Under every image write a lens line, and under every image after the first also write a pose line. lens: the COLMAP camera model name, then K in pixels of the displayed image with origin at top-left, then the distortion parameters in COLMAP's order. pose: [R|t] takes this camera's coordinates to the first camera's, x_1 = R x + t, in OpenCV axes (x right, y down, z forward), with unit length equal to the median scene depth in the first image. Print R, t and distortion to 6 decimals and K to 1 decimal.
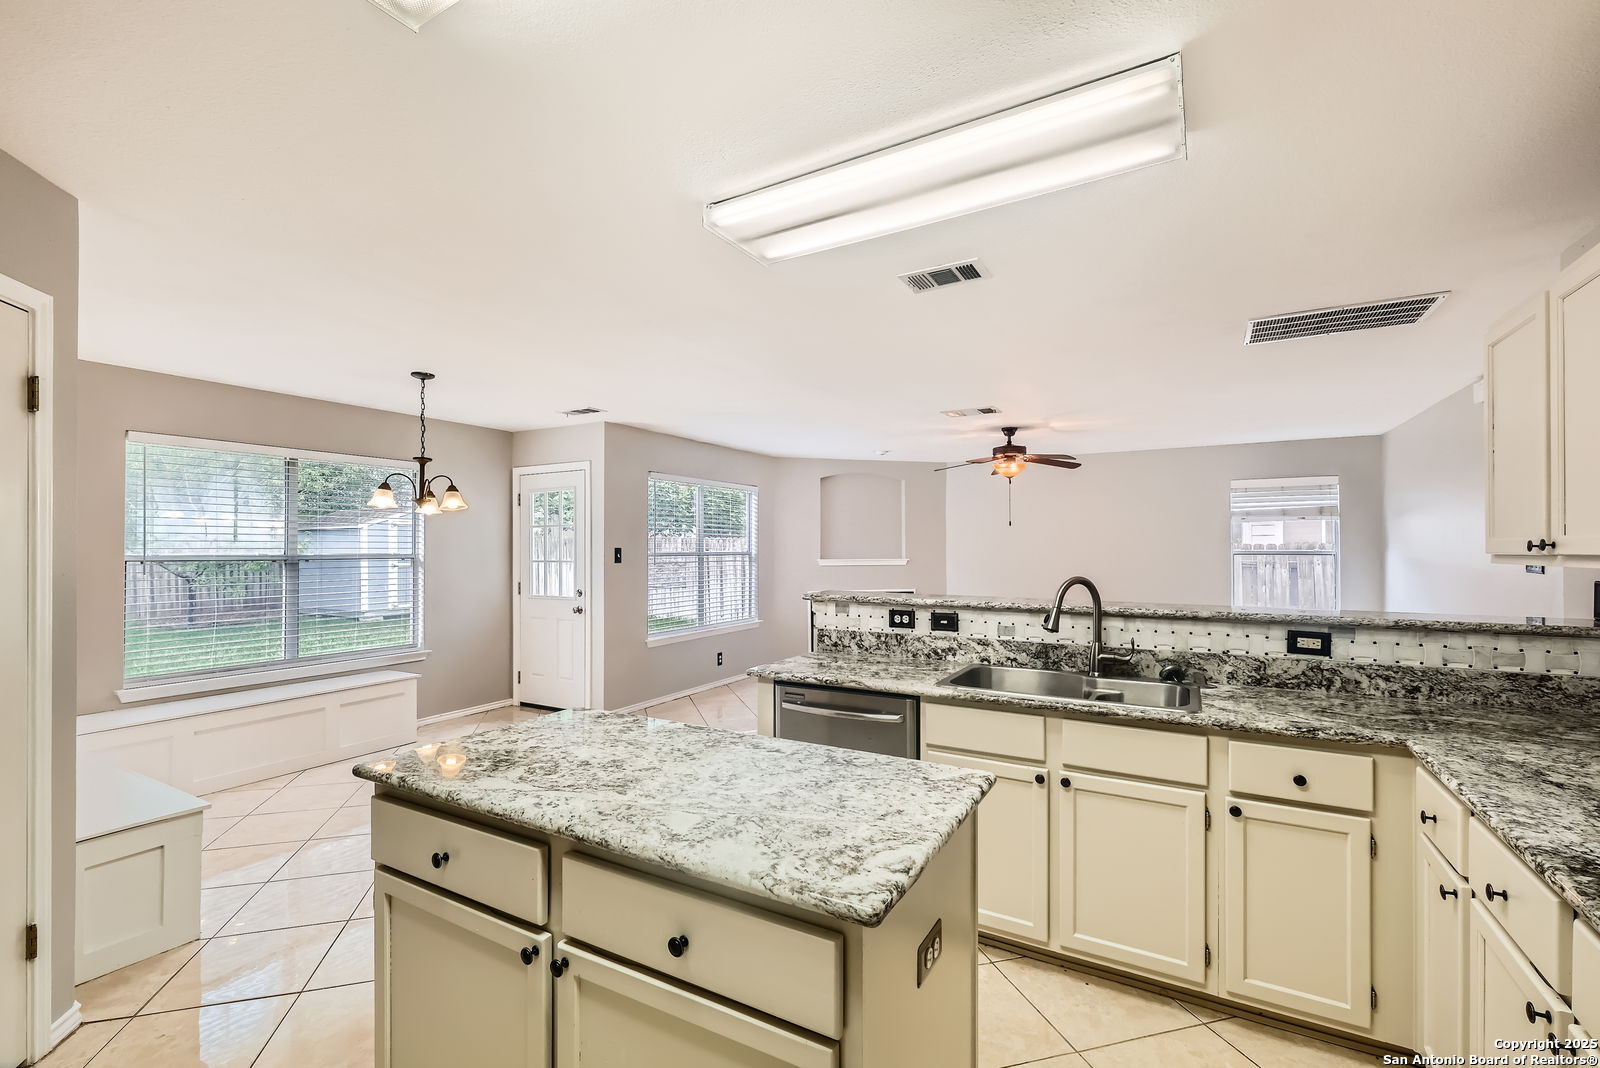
lens RADIAL K [[695.8, 0, 784.9], [0, 695.8, 543.6], [0, 0, 1]] dist [-0.001859, 0.000004]
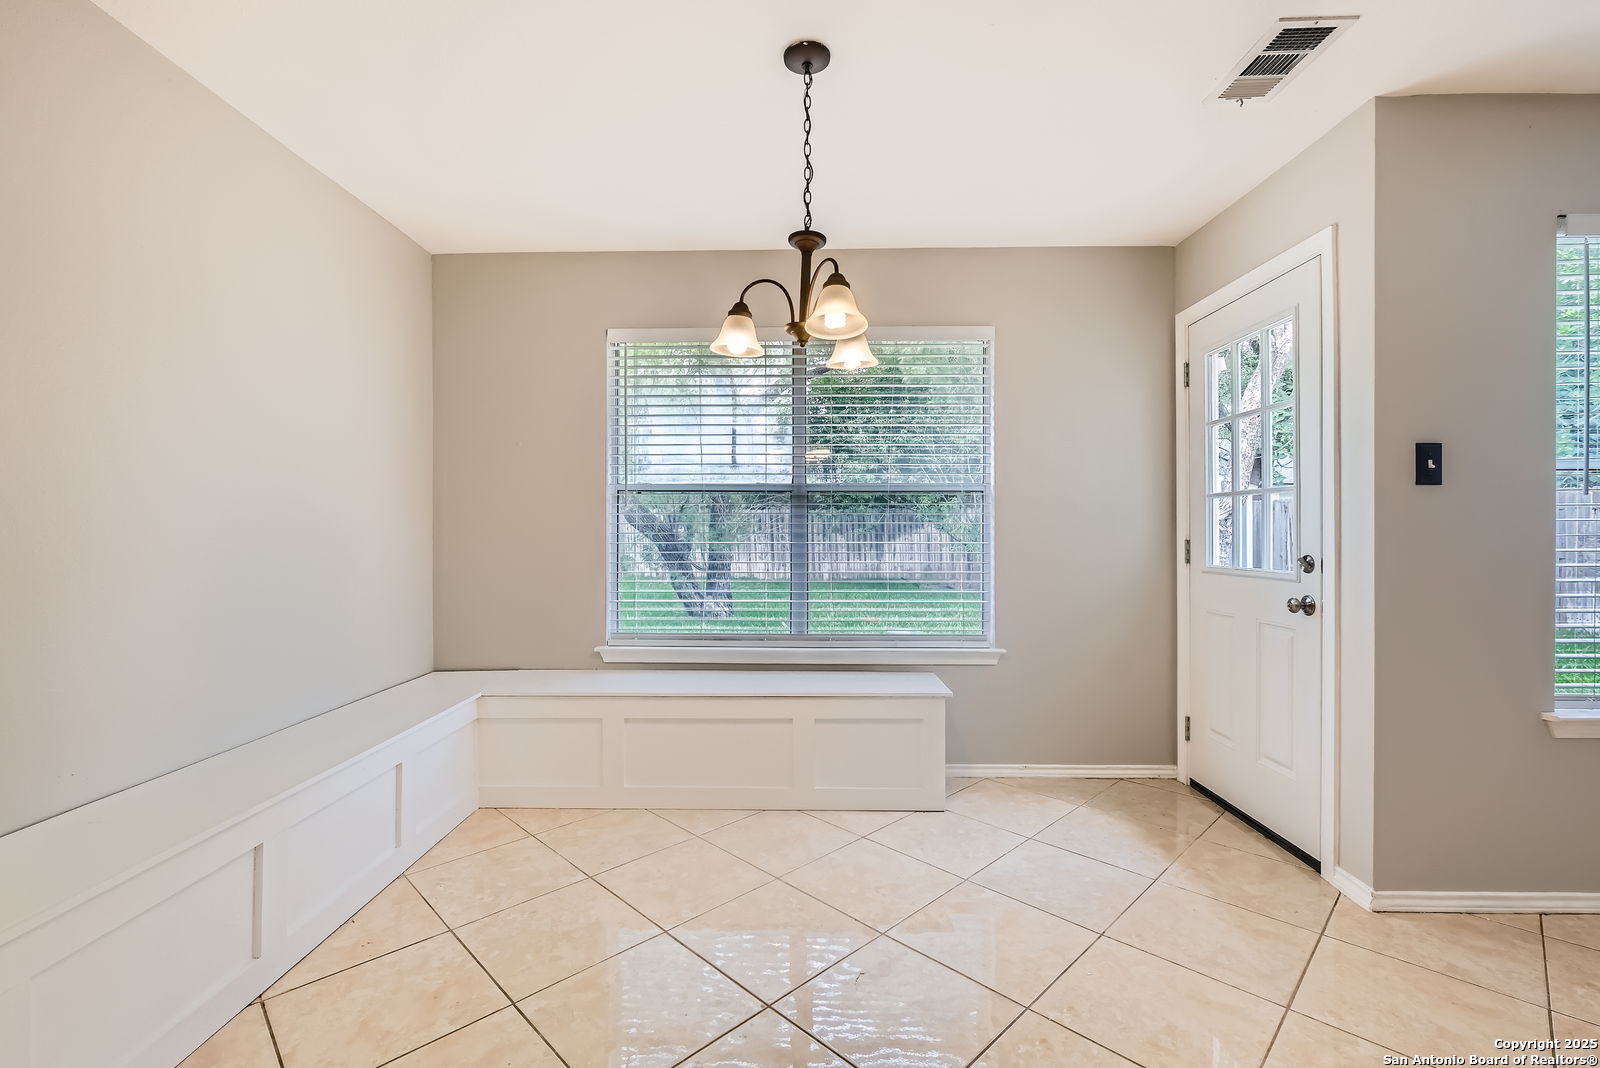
lens RADIAL K [[703.6, 0, 791.7], [0, 703.6, 528.4], [0, 0, 1]] dist [-0.000134, -0.000174]
pose [[0.486277, -0.000732, -0.873804, -0.197424], [0.005692, 0.999981, 0.002331, 0.115033], [0.873786, -0.006107, 0.486272, 1.281392]]
